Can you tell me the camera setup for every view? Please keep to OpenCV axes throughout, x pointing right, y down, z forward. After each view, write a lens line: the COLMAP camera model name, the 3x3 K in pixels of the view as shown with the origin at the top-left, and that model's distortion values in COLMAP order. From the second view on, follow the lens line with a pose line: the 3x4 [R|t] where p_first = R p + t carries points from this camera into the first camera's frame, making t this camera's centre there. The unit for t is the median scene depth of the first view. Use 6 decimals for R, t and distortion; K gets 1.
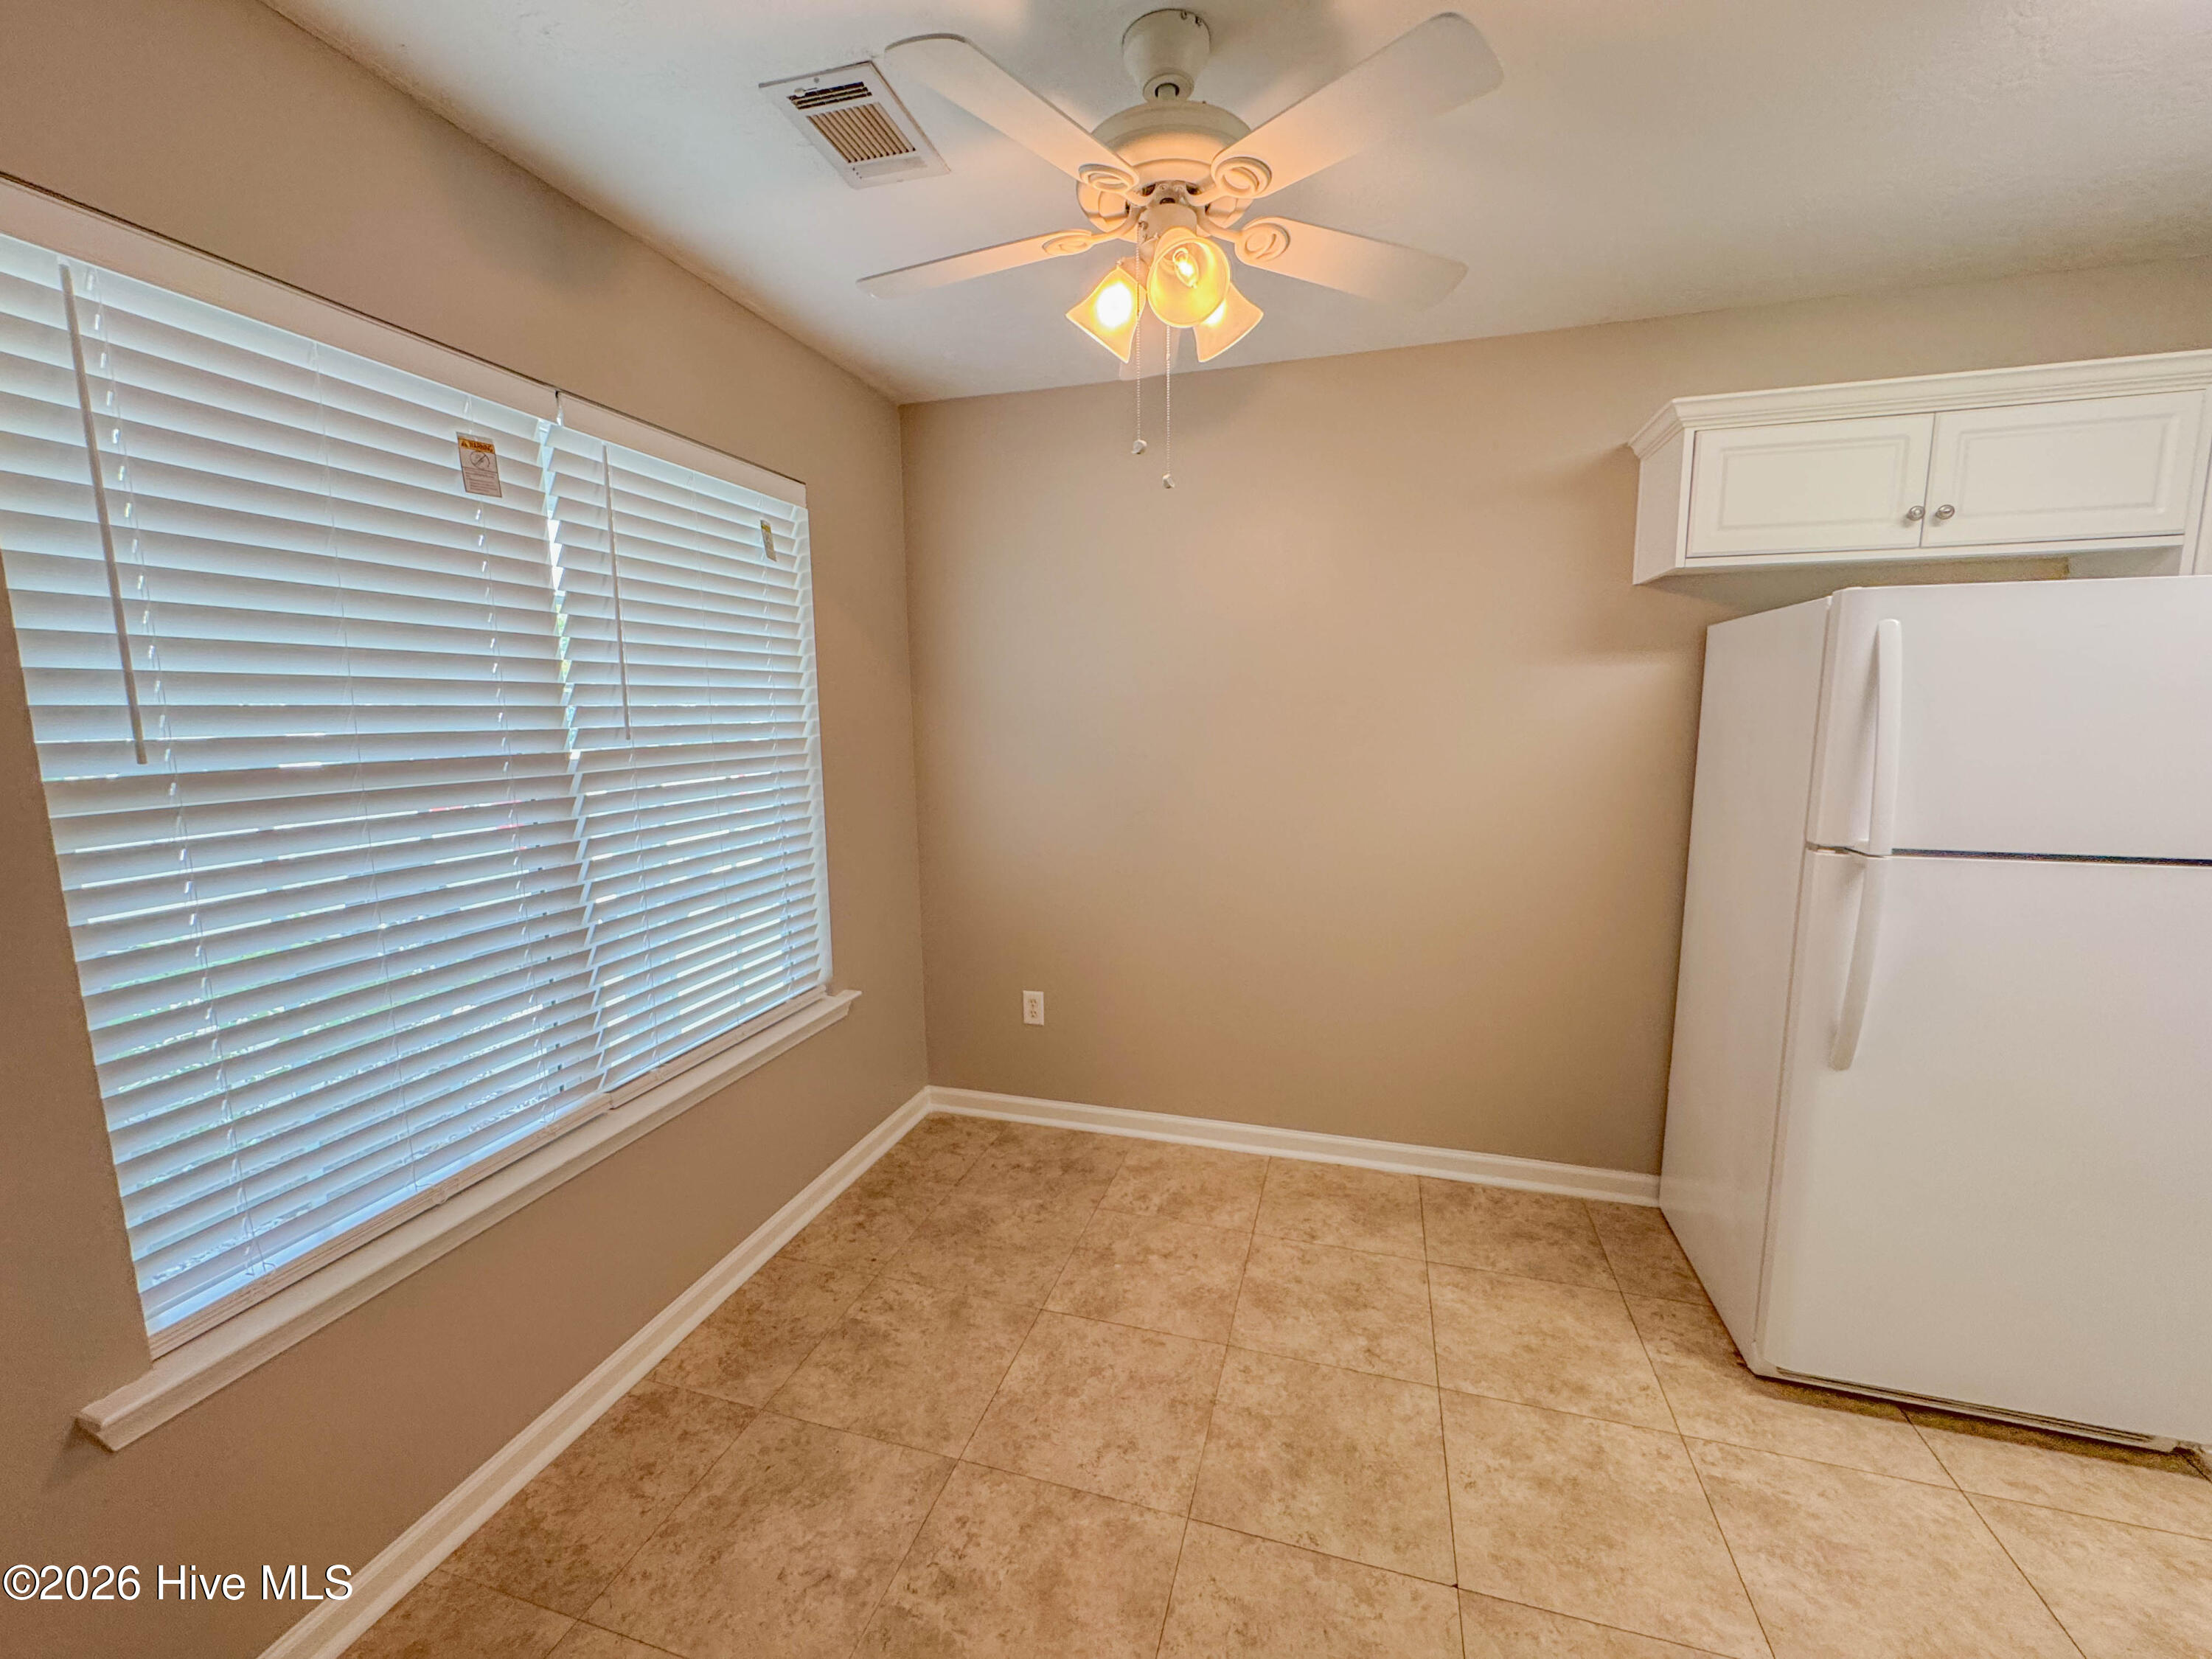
lens RADIAL K [[886.7, 0, 1102.4], [0, 886.7, 828.6], [0, 0, 1]] dist [-0.002168, 0.000459]
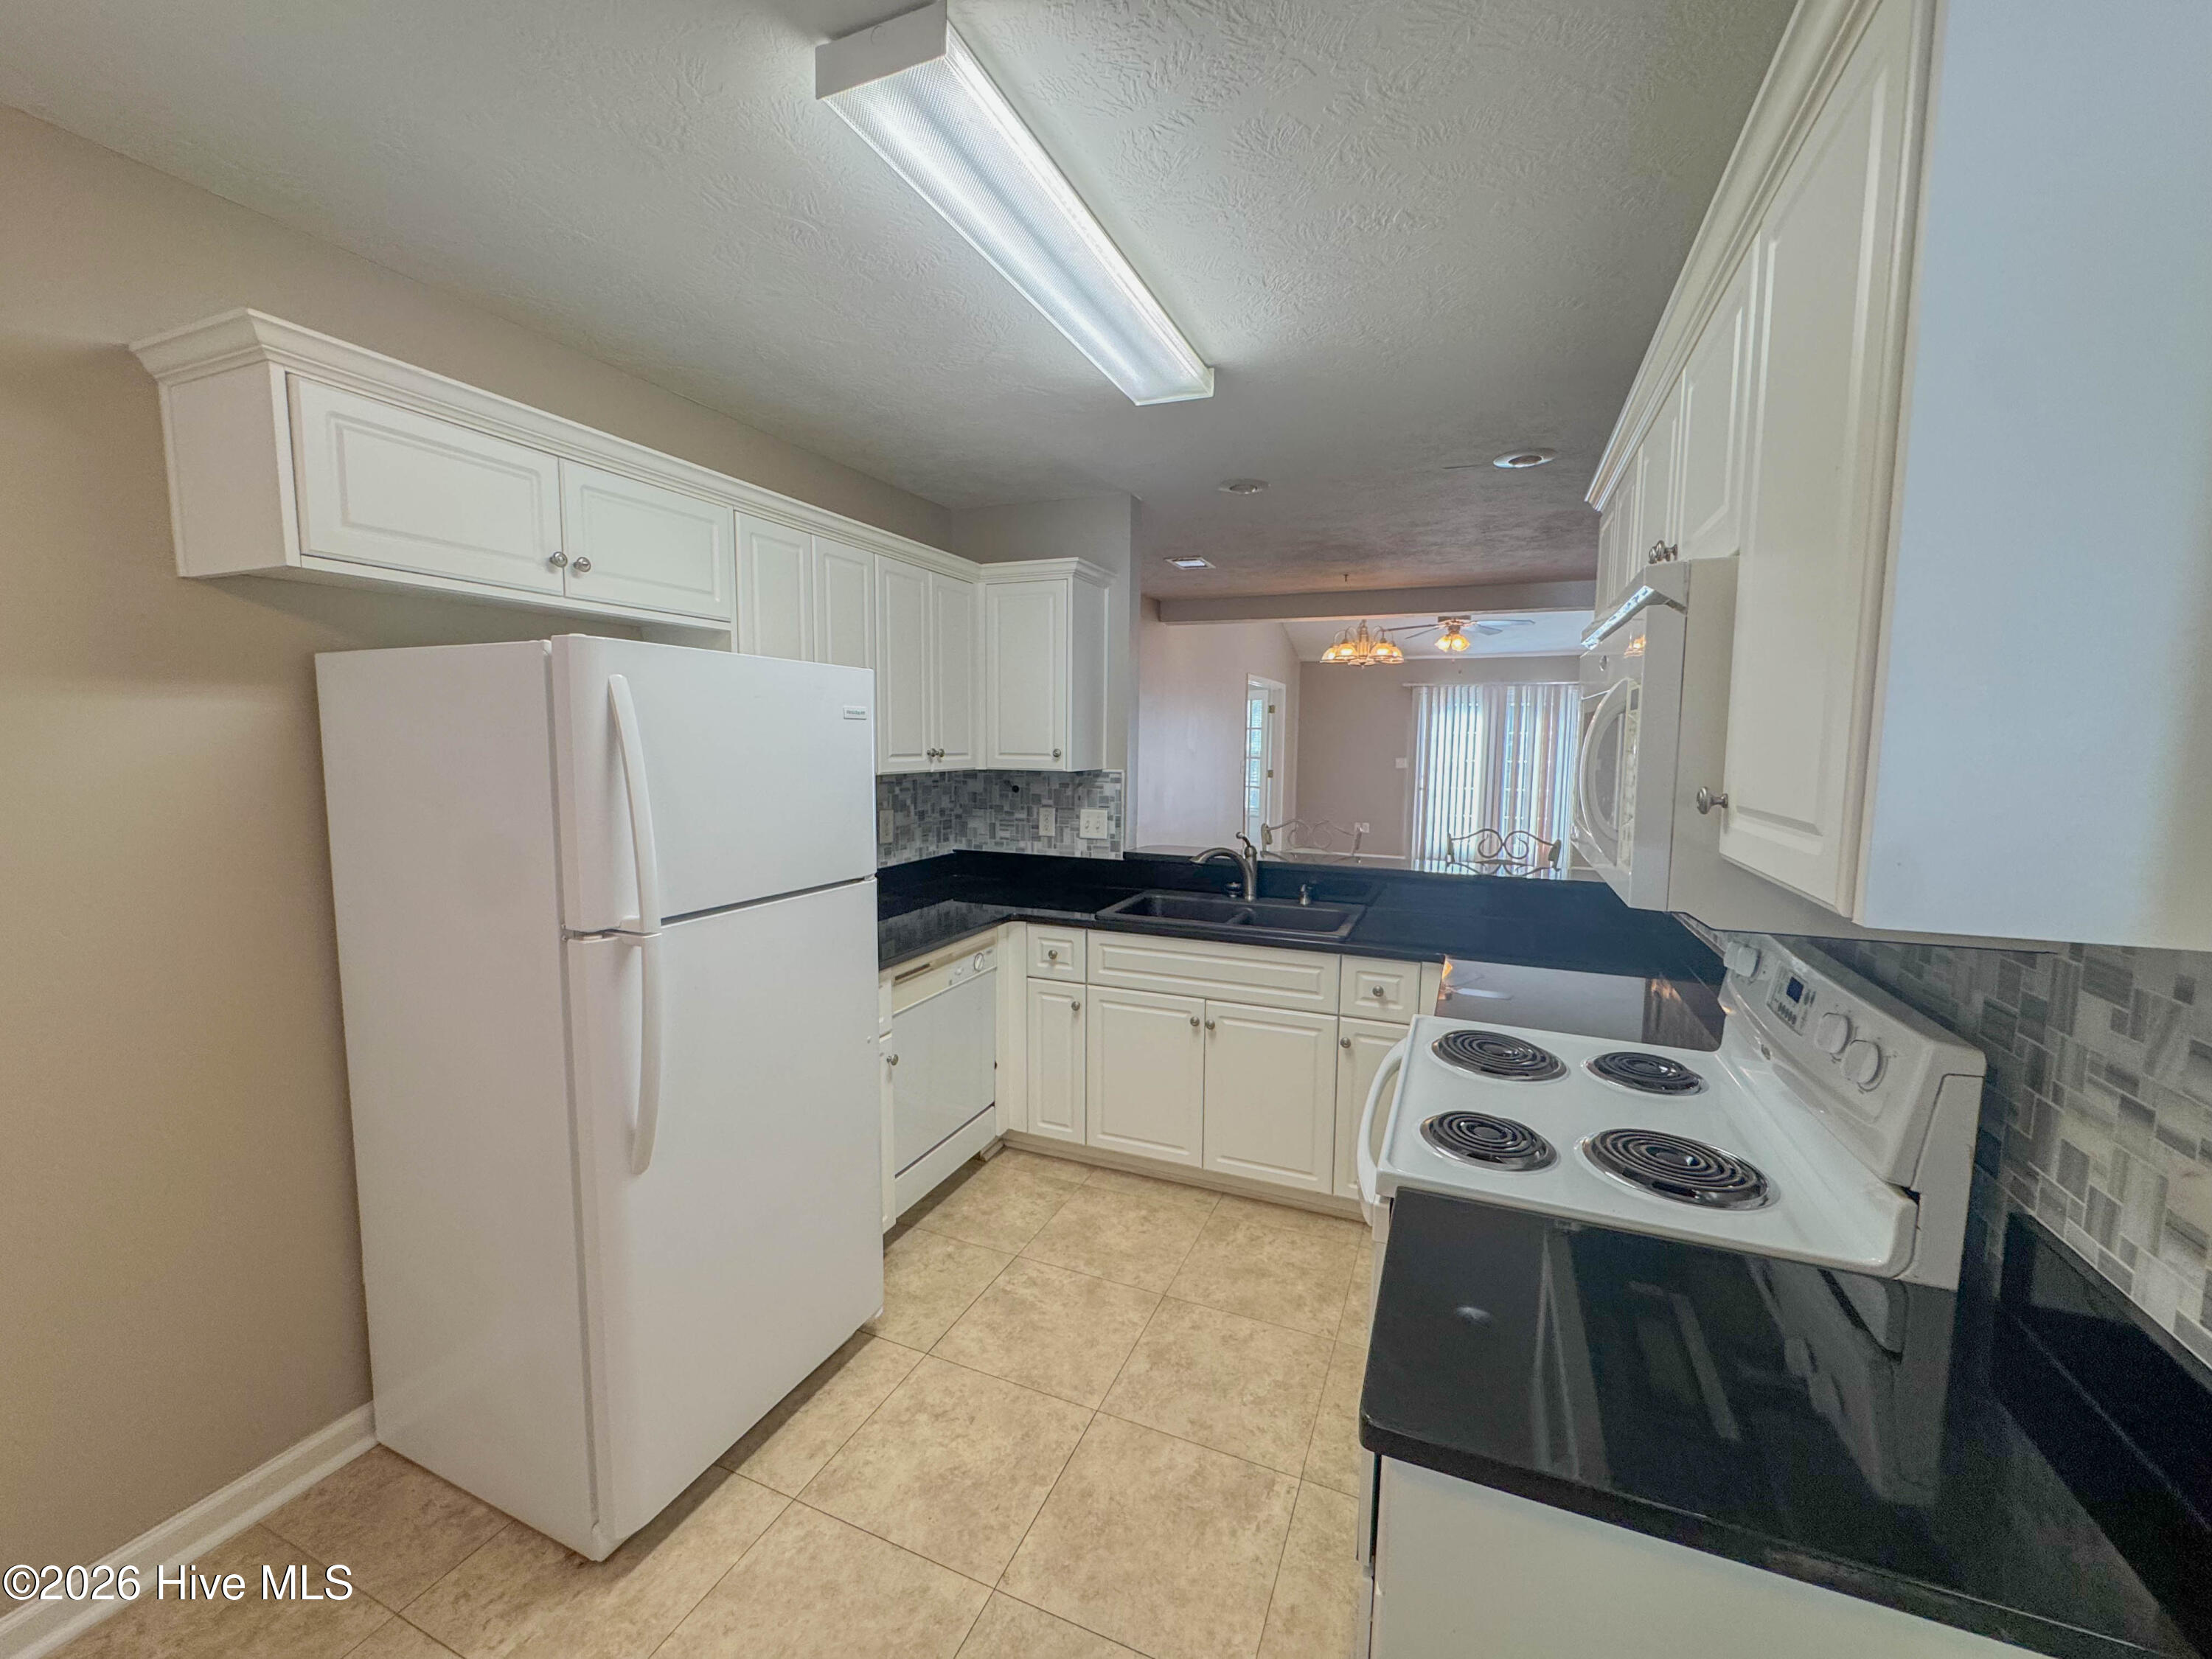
lens RADIAL K [[886.7, 0, 1102.4], [0, 886.7, 828.6], [0, 0, 1]] dist [-0.002168, 0.000459]
pose [[0.117222, -0.092668, 0.988773, 0.030240], [0.128391, 0.988696, 0.077439, -0.071023], [-0.984771, 0.117872, 0.127794, 0.339472]]
